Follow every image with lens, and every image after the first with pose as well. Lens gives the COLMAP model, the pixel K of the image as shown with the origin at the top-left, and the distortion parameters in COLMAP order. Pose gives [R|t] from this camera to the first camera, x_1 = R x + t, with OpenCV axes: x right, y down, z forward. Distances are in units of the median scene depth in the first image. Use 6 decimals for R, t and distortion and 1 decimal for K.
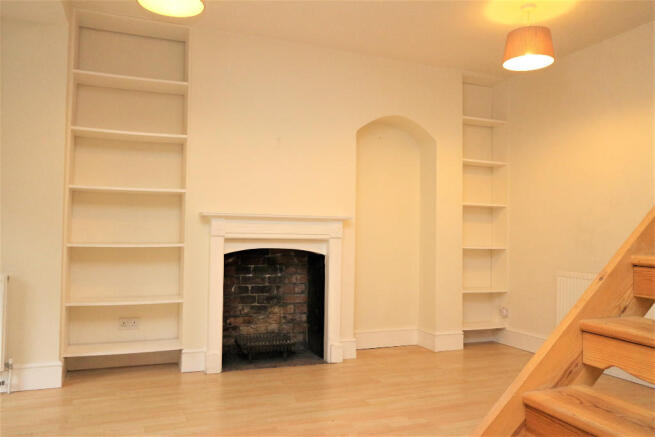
lens RADIAL K [[512.9, 0, 327.5], [0, 512.9, 218.5], [0, 0, 1]] dist [-0.005148, -0.000834]
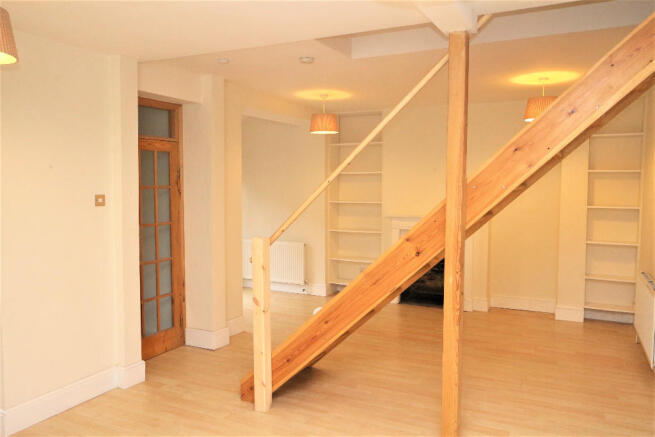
lens RADIAL K [[509.3, 0, 327.5], [0, 509.3, 218.5], [0, 0, 1]] dist [-0.005804, 0.000423]
pose [[0.668809, 0.041310, -0.742285, 0.808205], [0.032132, 0.995916, 0.084377, -0.133330], [0.742739, -0.080284, 0.664750, -0.295096]]
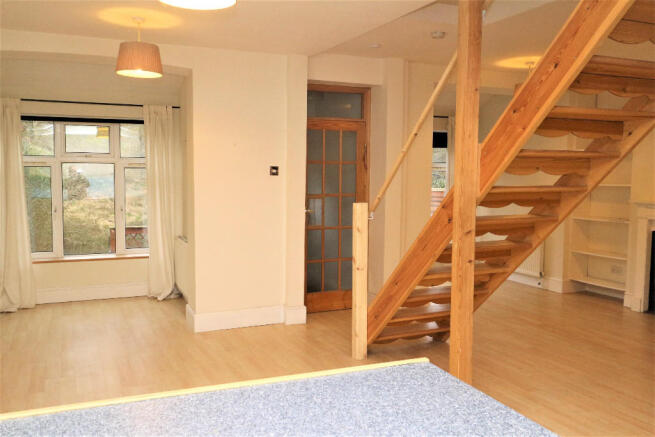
lens RADIAL K [[581.1, 0, 327.5], [0, 581.1, 218.5], [0, 0, 1]] dist [0.002424, 0.001916]
pose [[0.050550, 0.070848, -0.996205, 1.163177], [0.026987, 0.997020, 0.072275, -0.088406], [0.998357, -0.030538, 0.048487, 0.047110]]
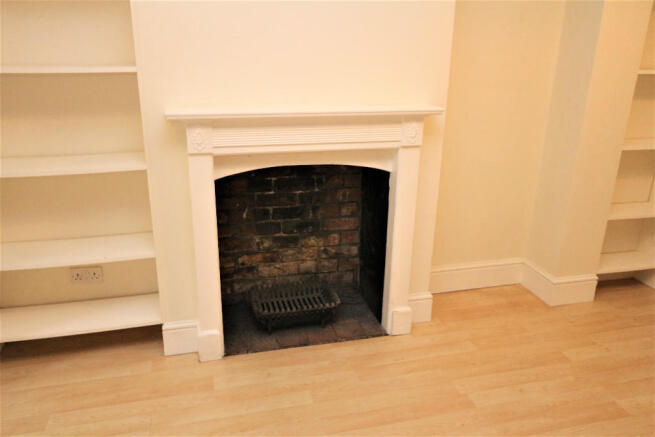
lens RADIAL K [[512.9, 0, 327.5], [0, 512.9, 218.5], [0, 0, 1]] dist [-0.005148, -0.000834]
pose [[0.992584, 0.043836, -0.113378, -0.007000], [-0.000266, 0.933495, 0.358591, -0.087741], [0.121557, -0.355902, 0.926584, 0.403600]]
